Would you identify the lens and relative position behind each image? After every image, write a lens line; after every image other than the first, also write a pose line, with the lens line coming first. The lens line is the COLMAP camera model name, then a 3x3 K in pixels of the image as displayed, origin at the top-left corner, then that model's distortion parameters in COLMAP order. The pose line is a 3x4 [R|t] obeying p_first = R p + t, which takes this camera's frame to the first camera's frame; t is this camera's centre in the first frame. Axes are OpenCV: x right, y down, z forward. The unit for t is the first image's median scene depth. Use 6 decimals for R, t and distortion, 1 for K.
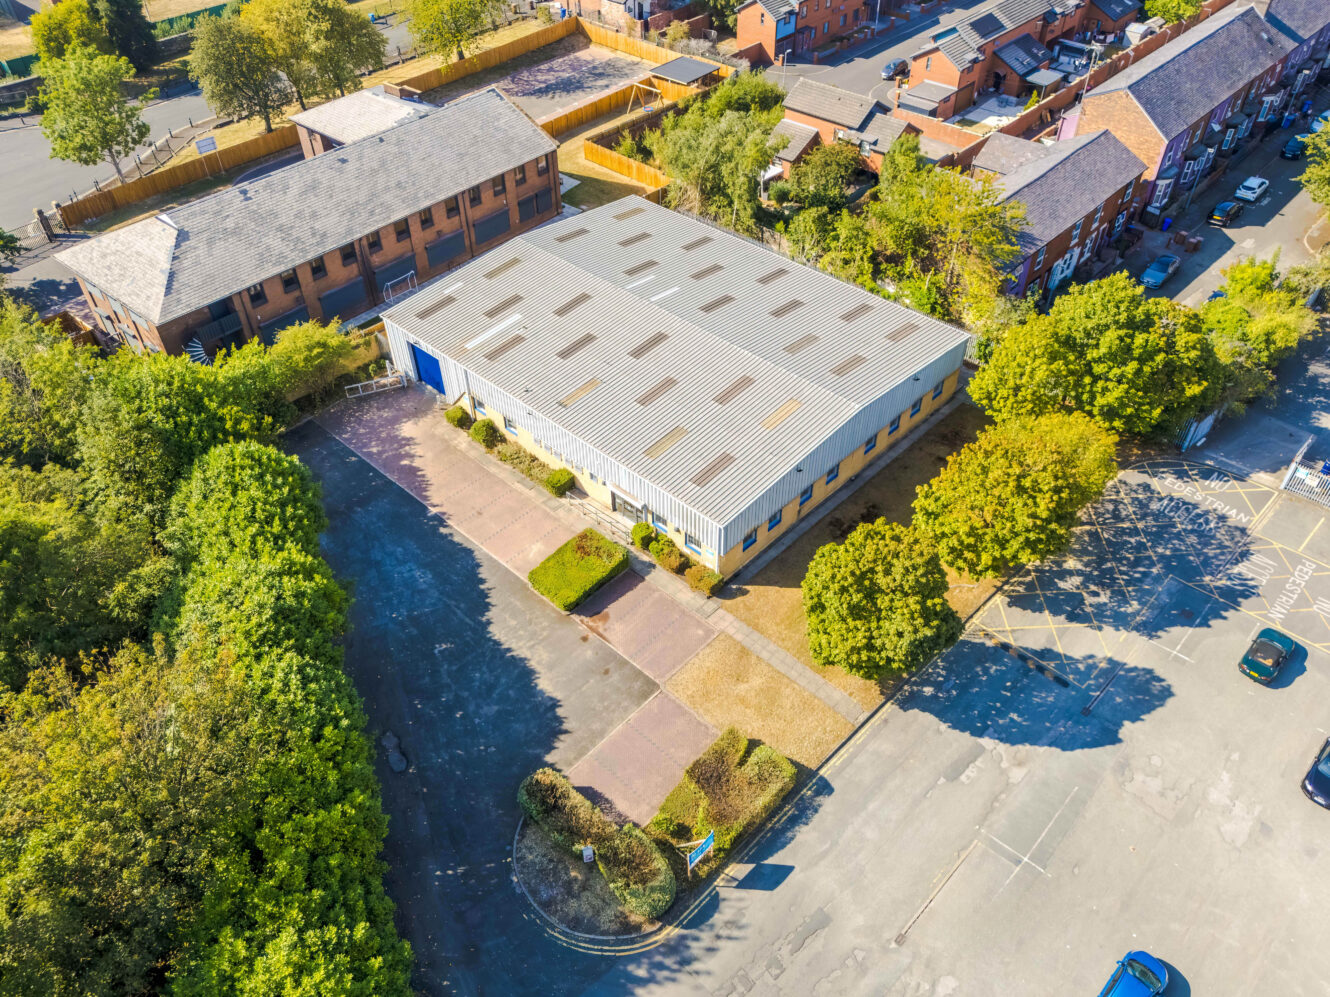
lens RADIAL K [[1066.2, 0, 665.0], [0, 1066.2, 498.5], [0, 0, 1]] dist [0.074665, -0.000182]
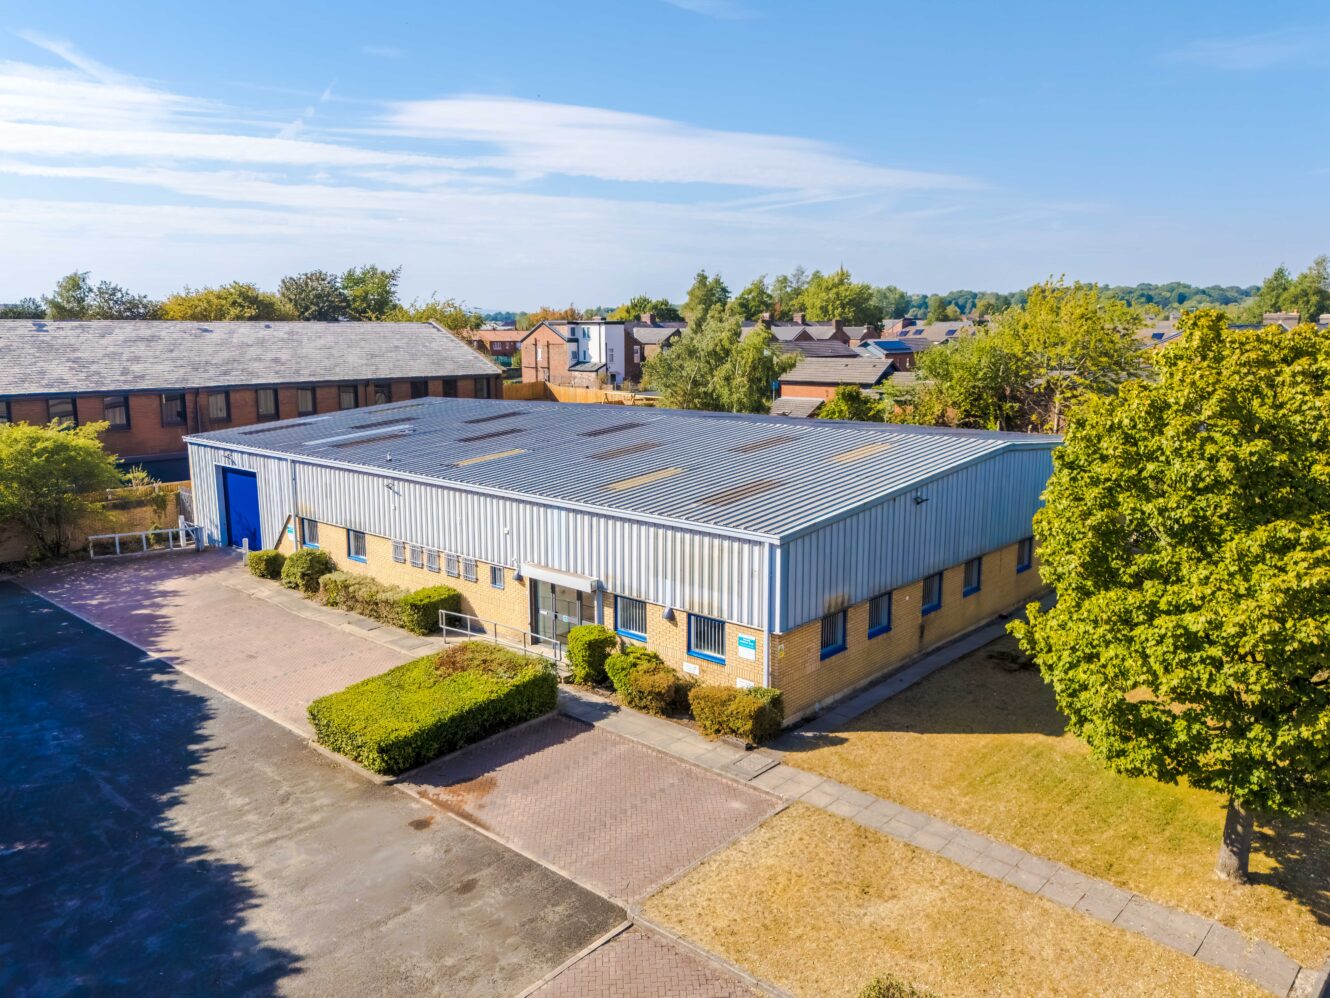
lens RADIAL K [[1001.0, 0, 665.0], [0, 1001.0, 499.0], [0, 0, 1]] dist [0.059702, -0.070800]
pose [[0.999611, 0.004989, 0.027448, -0.002004], [0.010892, 0.836006, -0.548612, 0.217940], [-0.025684, 0.548697, 0.835626, 0.620249]]
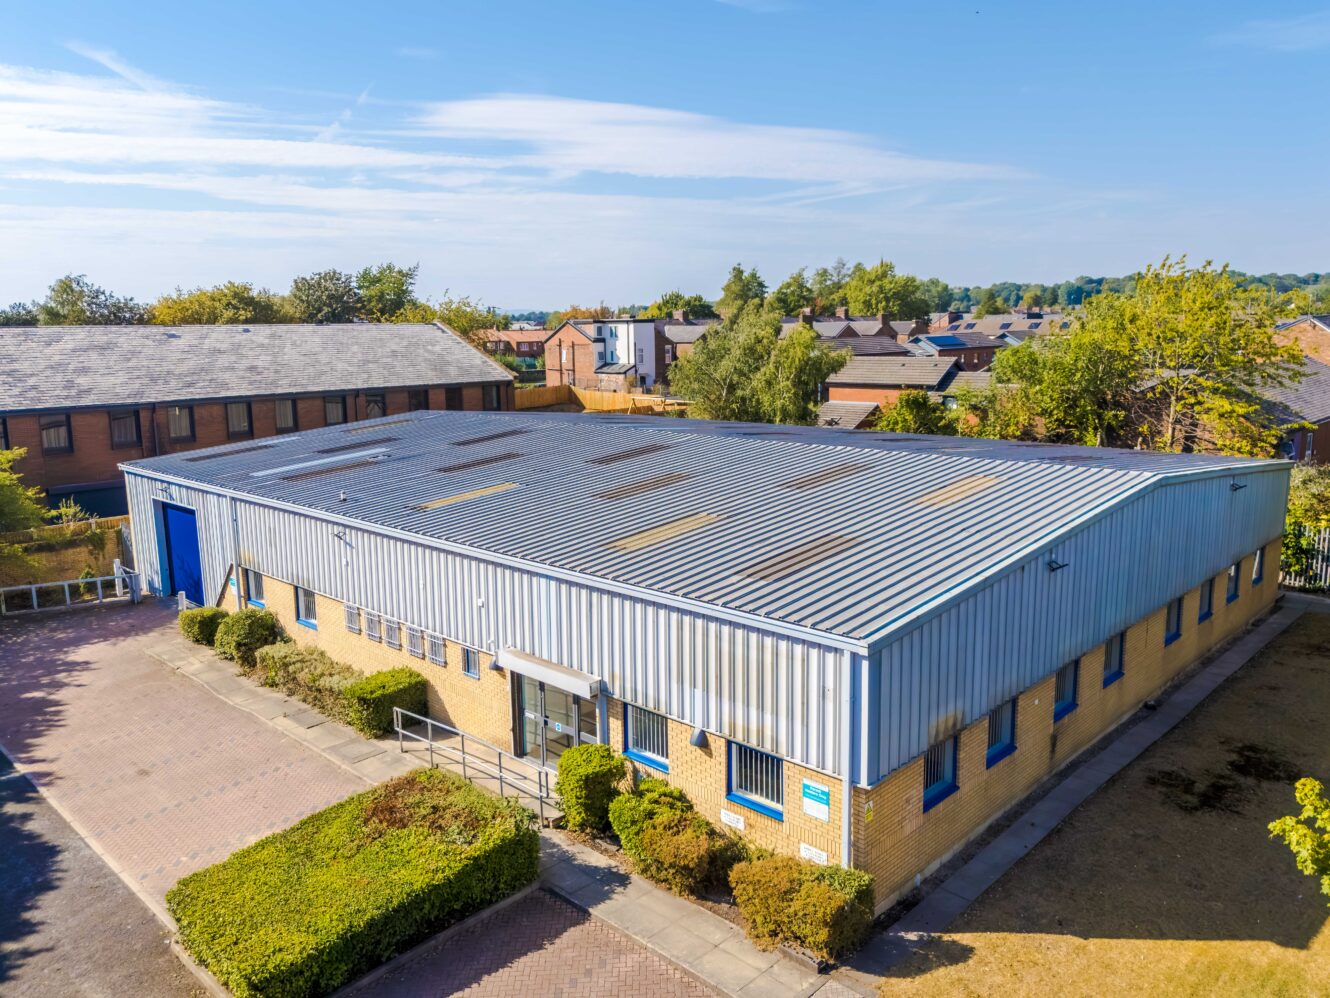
lens RADIAL K [[1001.0, 0, 665.0], [0, 1001.0, 499.0], [0, 0, 1]] dist [0.059702, -0.070800]
pose [[0.999954, -0.002005, -0.009408, 0.004146], [-0.003464, 0.837345, -0.546664, 0.129828], [0.008974, 0.546671, 0.837299, 0.714172]]
